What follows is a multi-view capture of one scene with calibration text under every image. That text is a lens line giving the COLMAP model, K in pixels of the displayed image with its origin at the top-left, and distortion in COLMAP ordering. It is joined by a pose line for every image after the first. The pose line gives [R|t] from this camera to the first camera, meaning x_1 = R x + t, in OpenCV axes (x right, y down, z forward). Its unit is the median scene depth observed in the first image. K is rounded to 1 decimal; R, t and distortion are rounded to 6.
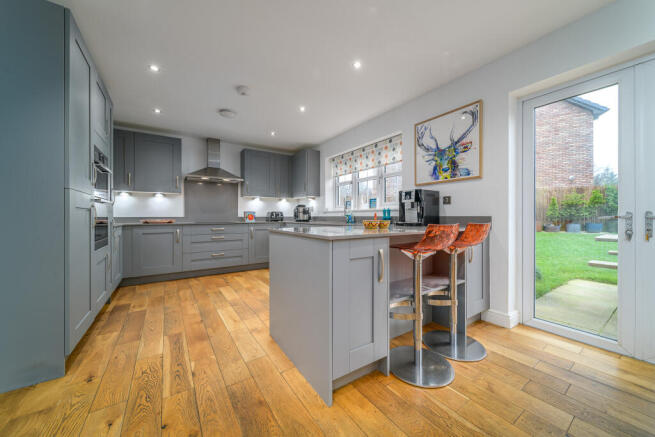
lens RADIAL K [[241.0, 0, 328.2], [0, 241.0, 198.3], [0, 0, 1]] dist [-0.006794, 0.000170]
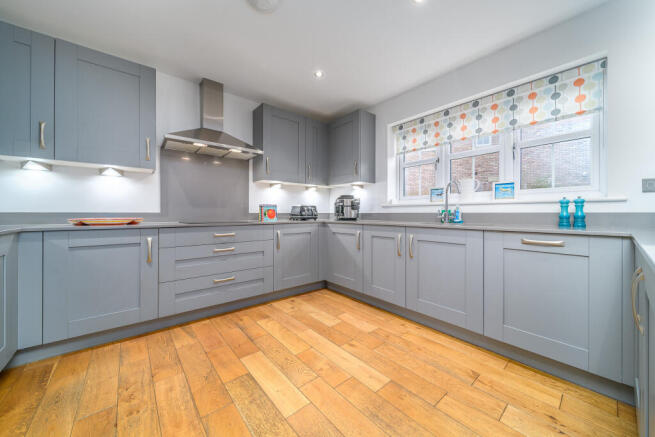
lens RADIAL K [[241.0, 0, 329.6], [0, 241.0, 199.8], [0, 0, 1]] dist [-0.006794, 0.000170]
pose [[0.995017, 0.009684, 0.099237, -0.277194], [-0.011689, 0.999739, 0.019639, 0.033369], [-0.099021, -0.020701, 0.994870, 0.427579]]
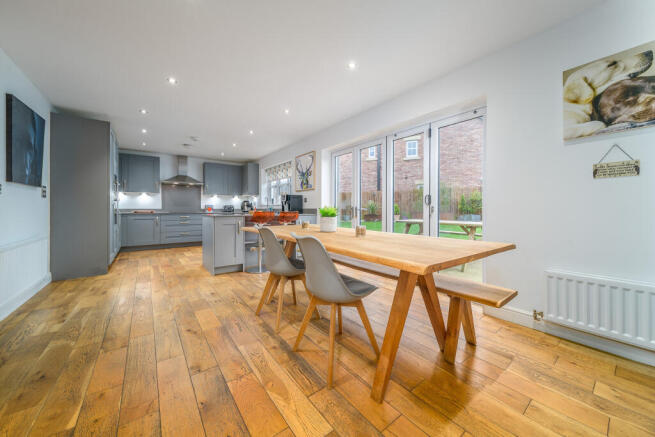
lens RADIAL K [[241.0, 0, 331.1], [0, 241.0, 192.3], [0, 0, 1]] dist [-0.006794, 0.000170]
pose [[0.997862, 0.005935, 0.065092, 0.376528], [-0.006333, 0.999962, 0.005919, -0.043779], [-0.065054, -0.006318, 0.997862, -0.591747]]
